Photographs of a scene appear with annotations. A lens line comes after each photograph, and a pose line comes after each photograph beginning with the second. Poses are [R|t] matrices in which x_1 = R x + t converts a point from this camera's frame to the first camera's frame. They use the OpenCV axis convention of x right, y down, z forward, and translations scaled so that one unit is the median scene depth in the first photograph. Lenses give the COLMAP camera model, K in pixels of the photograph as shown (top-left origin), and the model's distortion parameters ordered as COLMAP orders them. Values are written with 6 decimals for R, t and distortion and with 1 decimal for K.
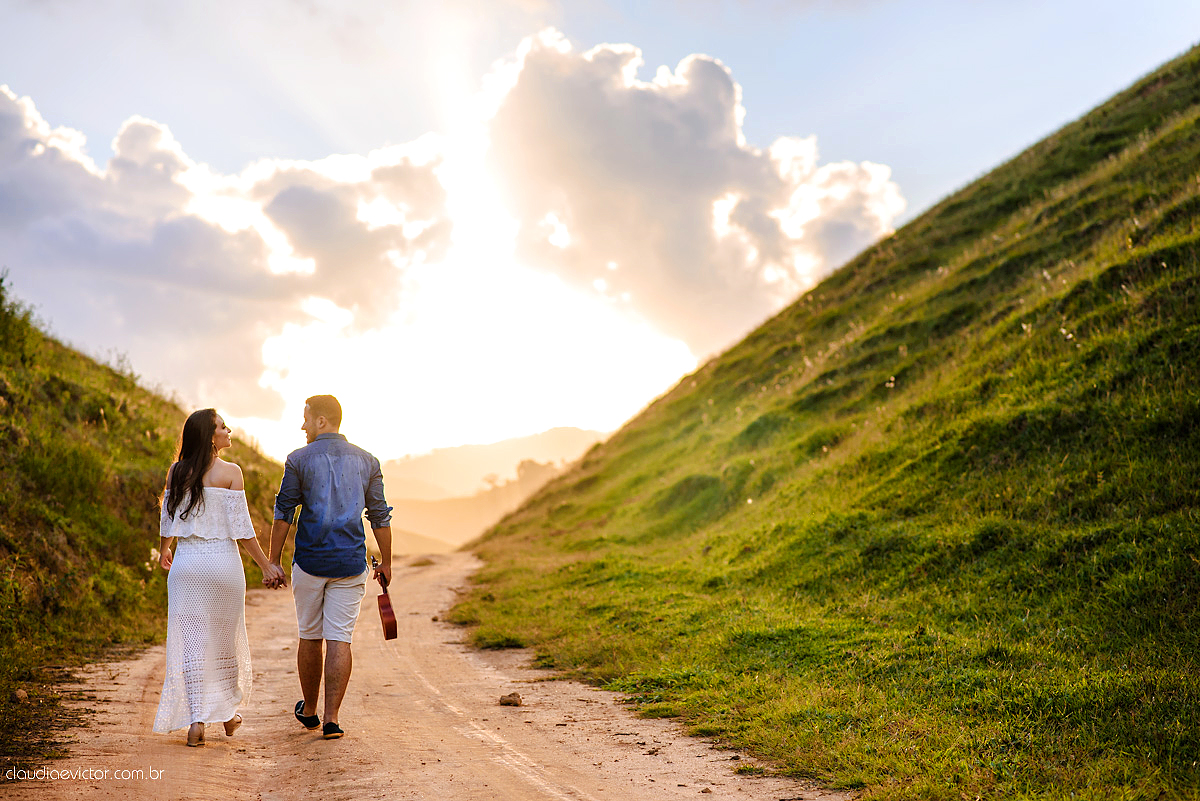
lens RADIAL K [[3078.6, 0, 600.0], [0, 3078.6, 400.5], [0, 0, 1]] dist [-0.515771, 7.605084]
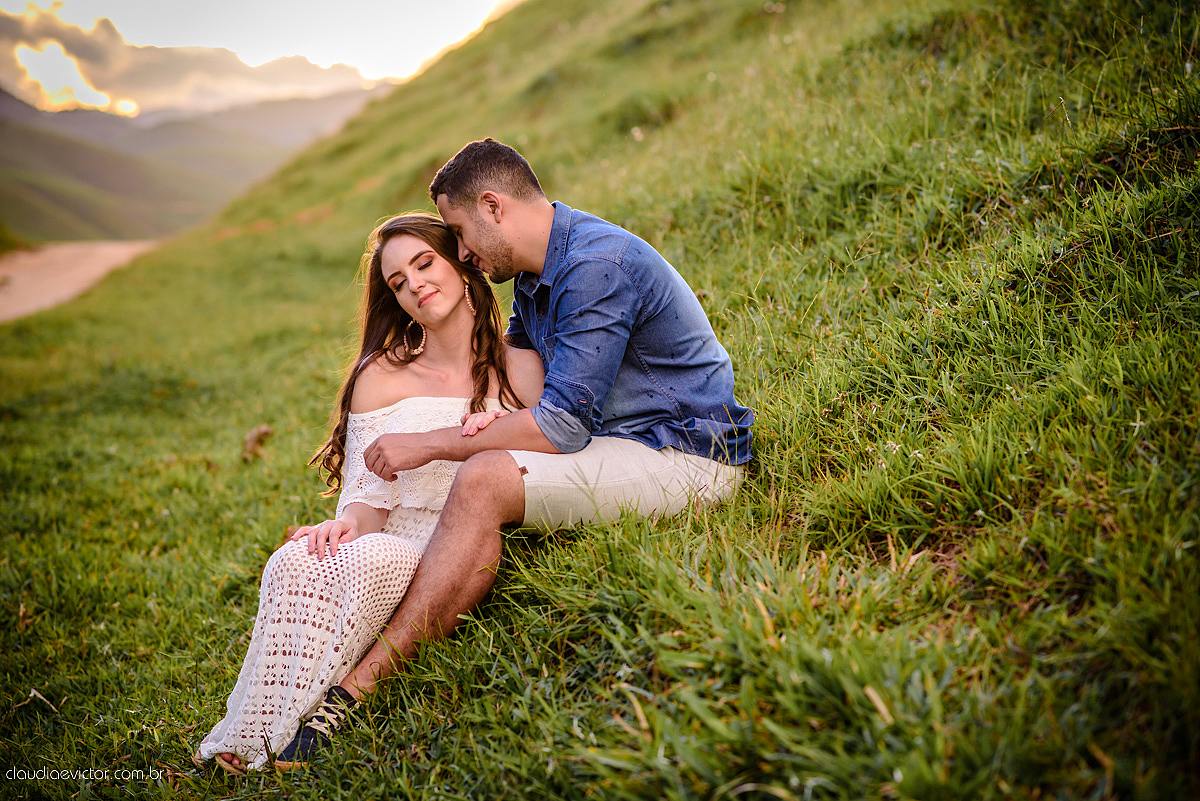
lens RADIAL K [[3078.6, 0, 600.0], [0, 3078.6, 400.5], [0, 0, 1]] dist [-0.515771, 7.605084]
pose [[0.997870, 0.032264, 0.056692, 0.025899], [-0.038357, 0.993202, 0.109899, 0.003753], [-0.052761, -0.111840, 0.992325, 0.333053]]
